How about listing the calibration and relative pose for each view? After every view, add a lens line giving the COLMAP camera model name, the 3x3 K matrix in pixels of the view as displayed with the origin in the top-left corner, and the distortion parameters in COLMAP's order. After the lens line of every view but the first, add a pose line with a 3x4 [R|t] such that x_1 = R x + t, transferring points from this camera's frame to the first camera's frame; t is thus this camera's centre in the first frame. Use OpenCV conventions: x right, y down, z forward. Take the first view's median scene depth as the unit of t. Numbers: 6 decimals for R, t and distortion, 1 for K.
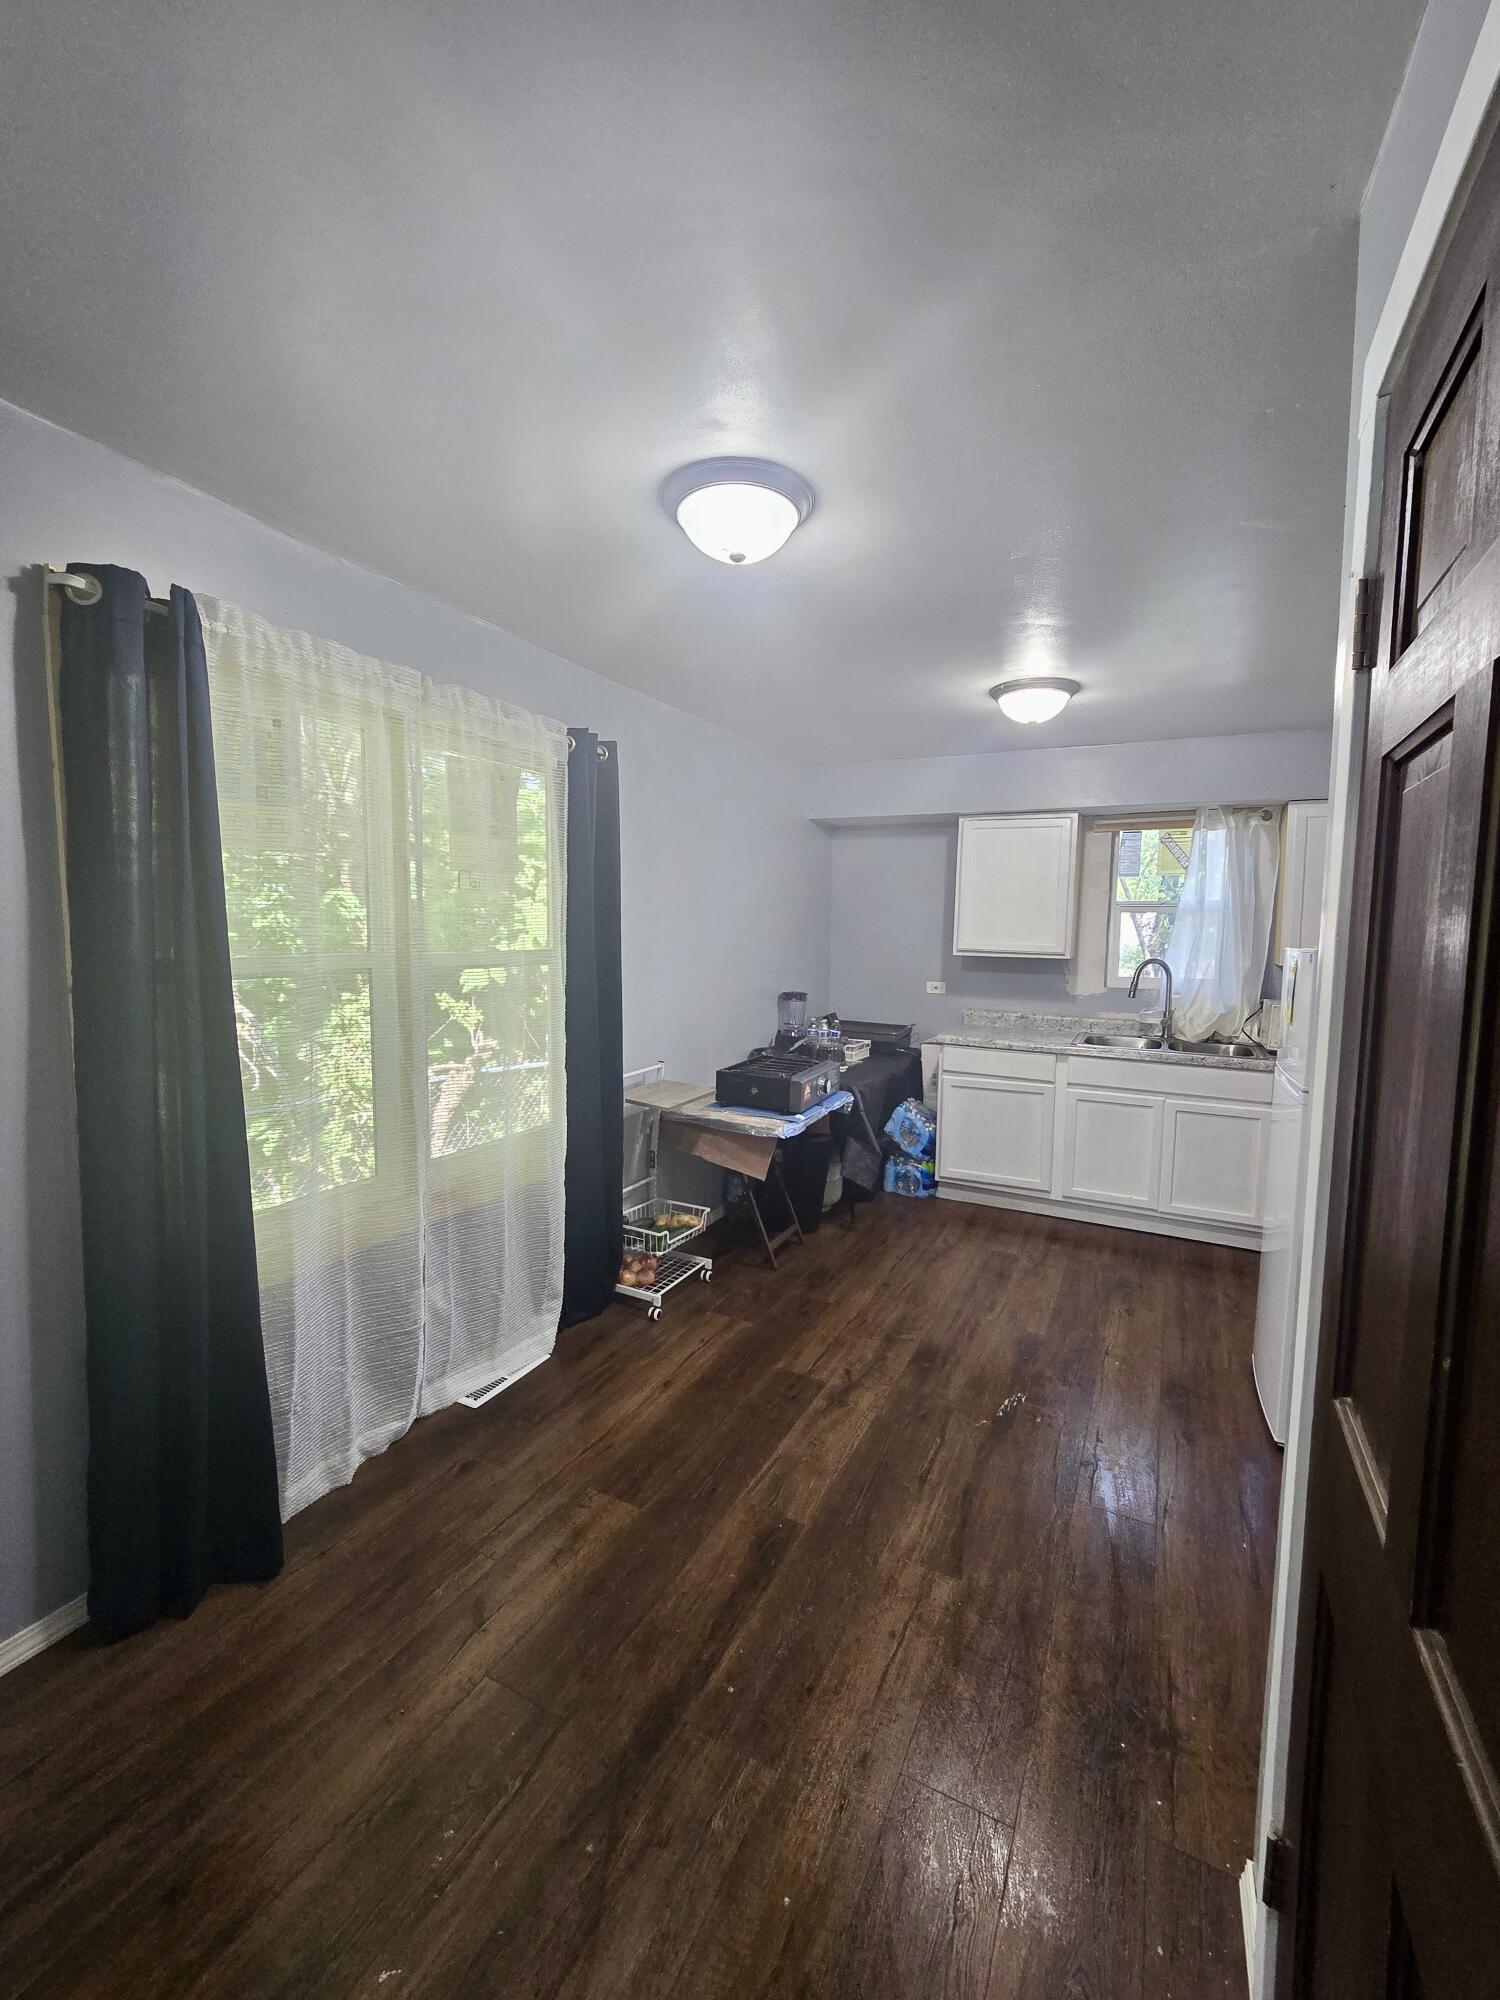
lens RADIAL K [[821.9, 0, 753.2], [0, 821.9, 1002.8], [0, 0, 1]] dist [0.002410, 0.000324]
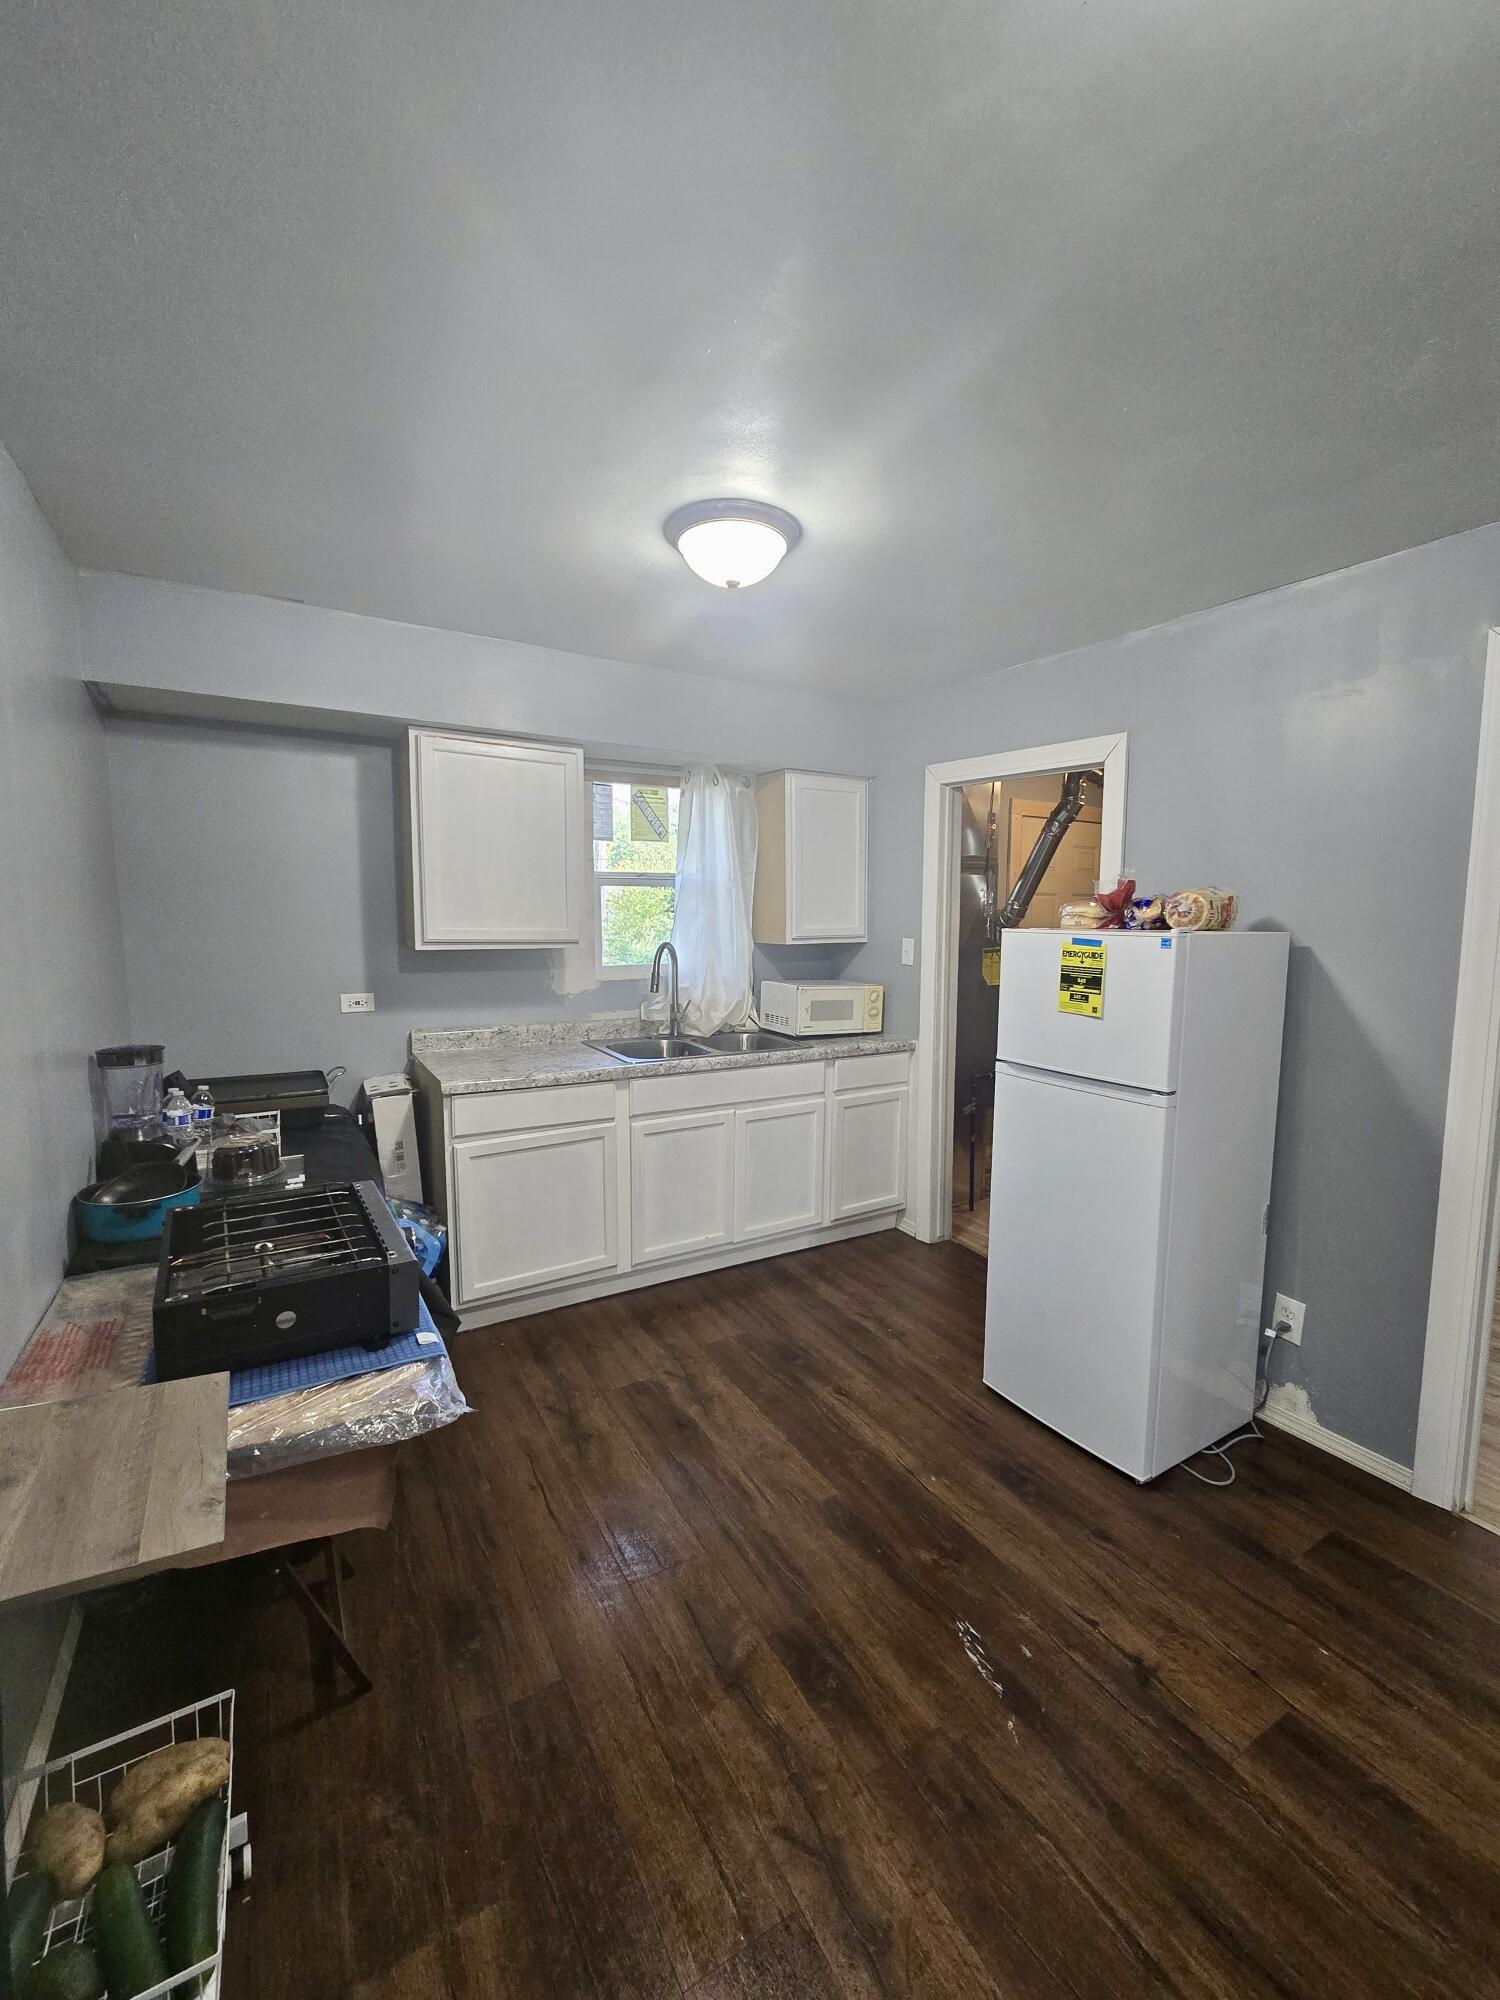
lens RADIAL K [[821.9, 0, 753.2], [0, 821.9, 1002.8], [0, 0, 1]] dist [0.002410, 0.000324]
pose [[0.537356, -0.105817, 0.836691, -0.243513], [0.079750, 0.994027, 0.074497, -0.072460], [-0.839576, 0.026694, 0.542585, 0.726679]]
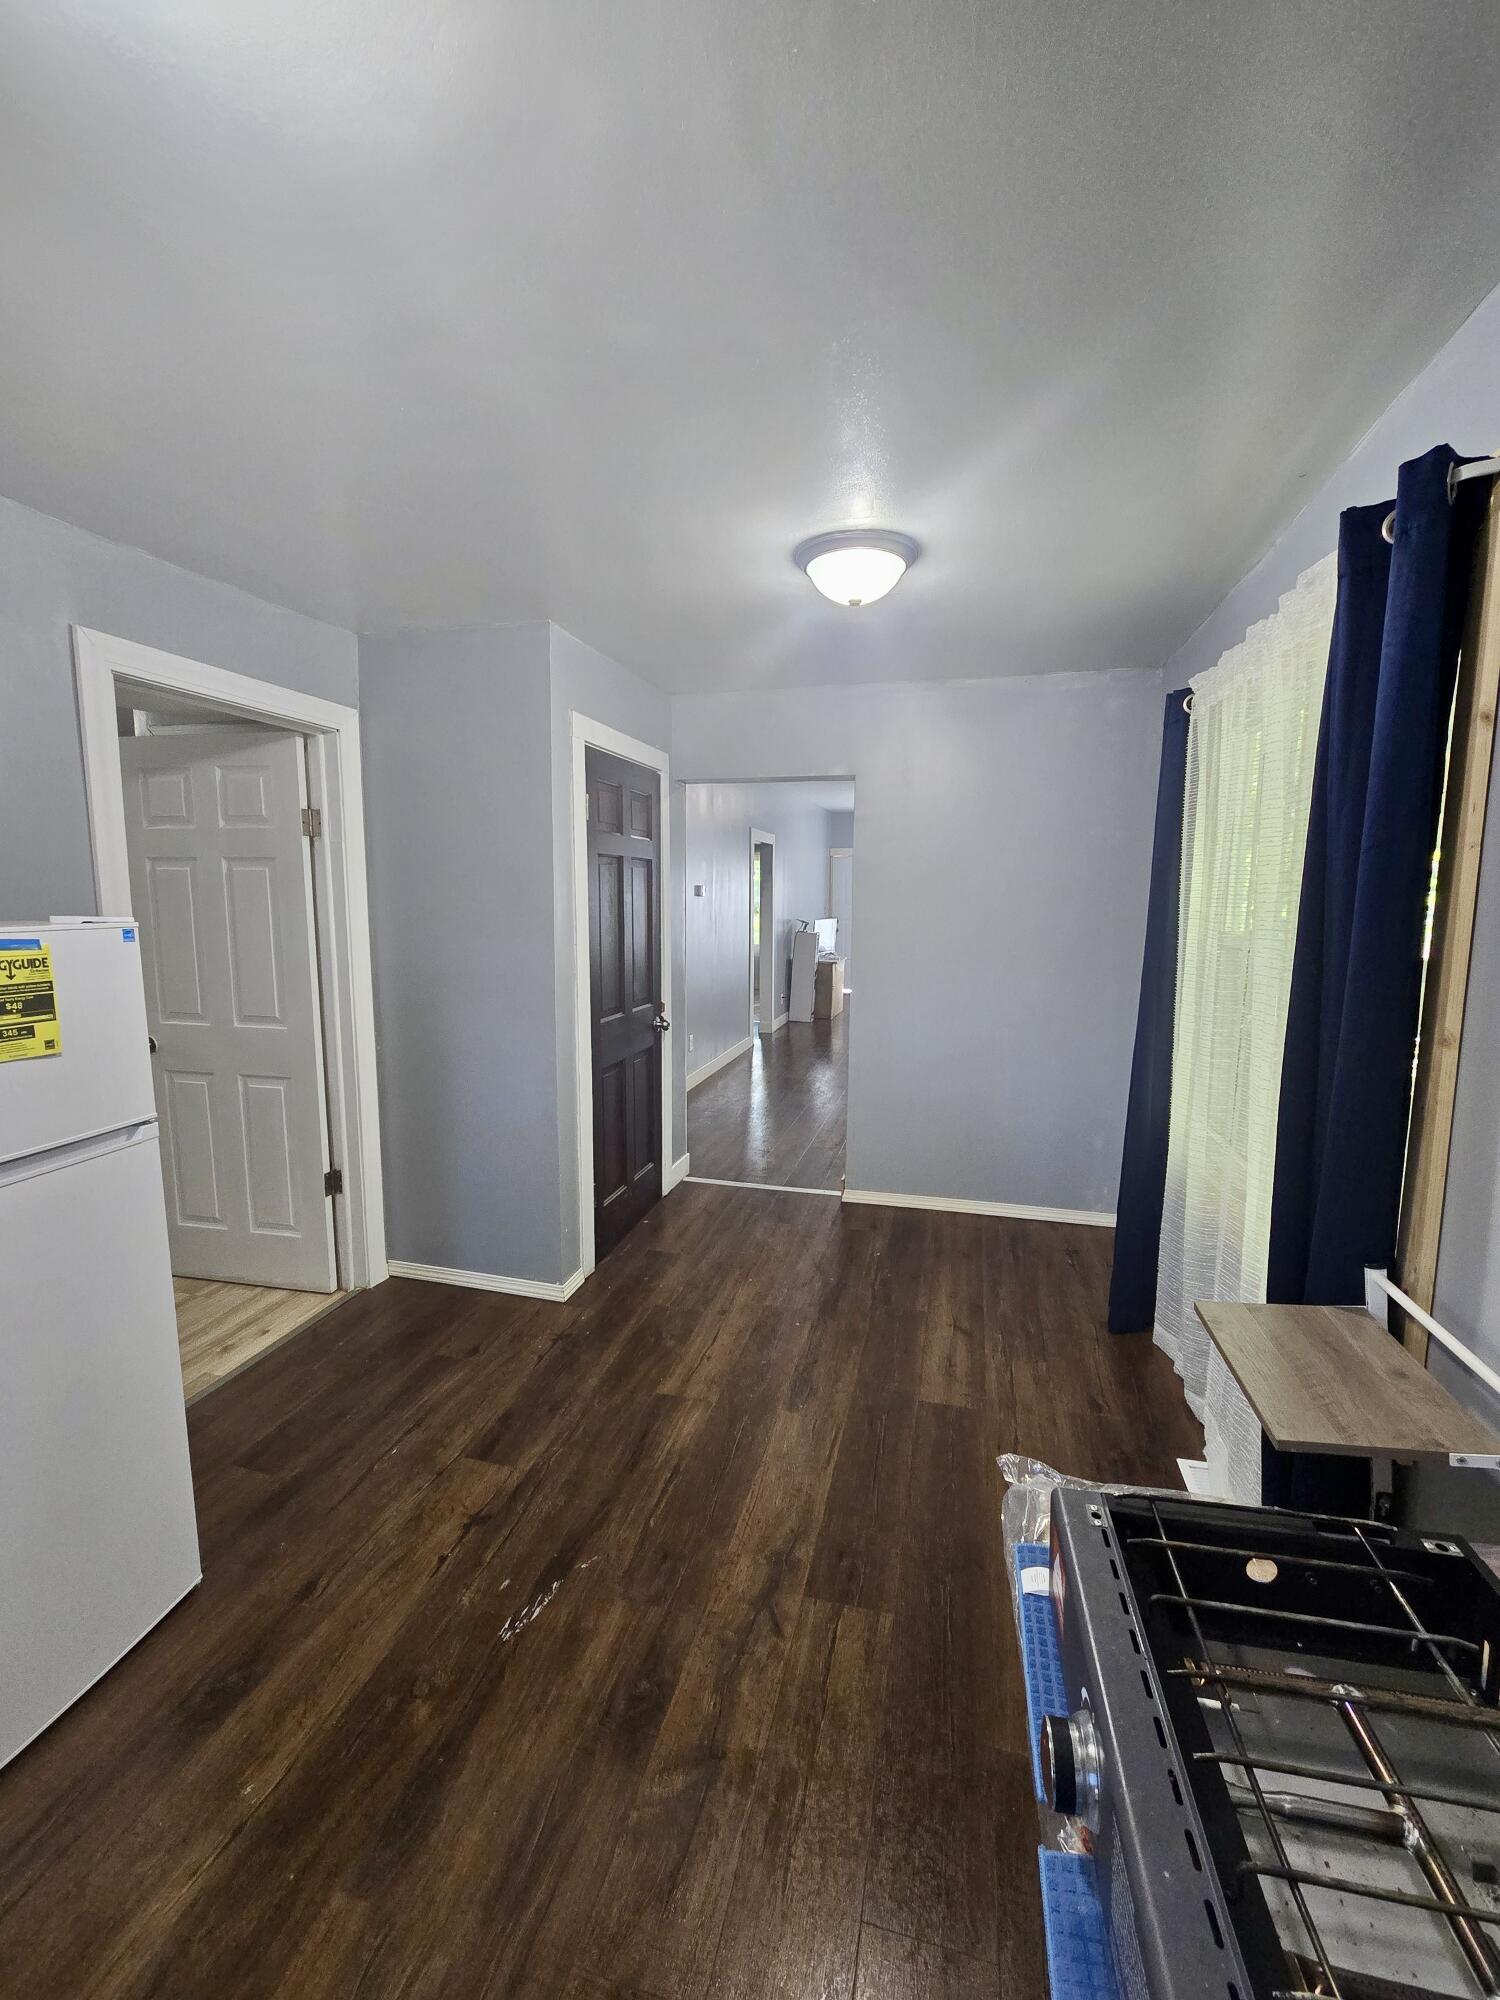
lens RADIAL K [[818.2, 0, 754.1], [0, 818.2, 1000.0], [0, 0, 1]] dist [0.001367, 0.000315]
pose [[-0.976807, 0.007567, -0.213990, 0.254039], [-0.038754, 0.976623, 0.211436, -0.134637], [0.210588, 0.214825, -0.953679, 1.449059]]
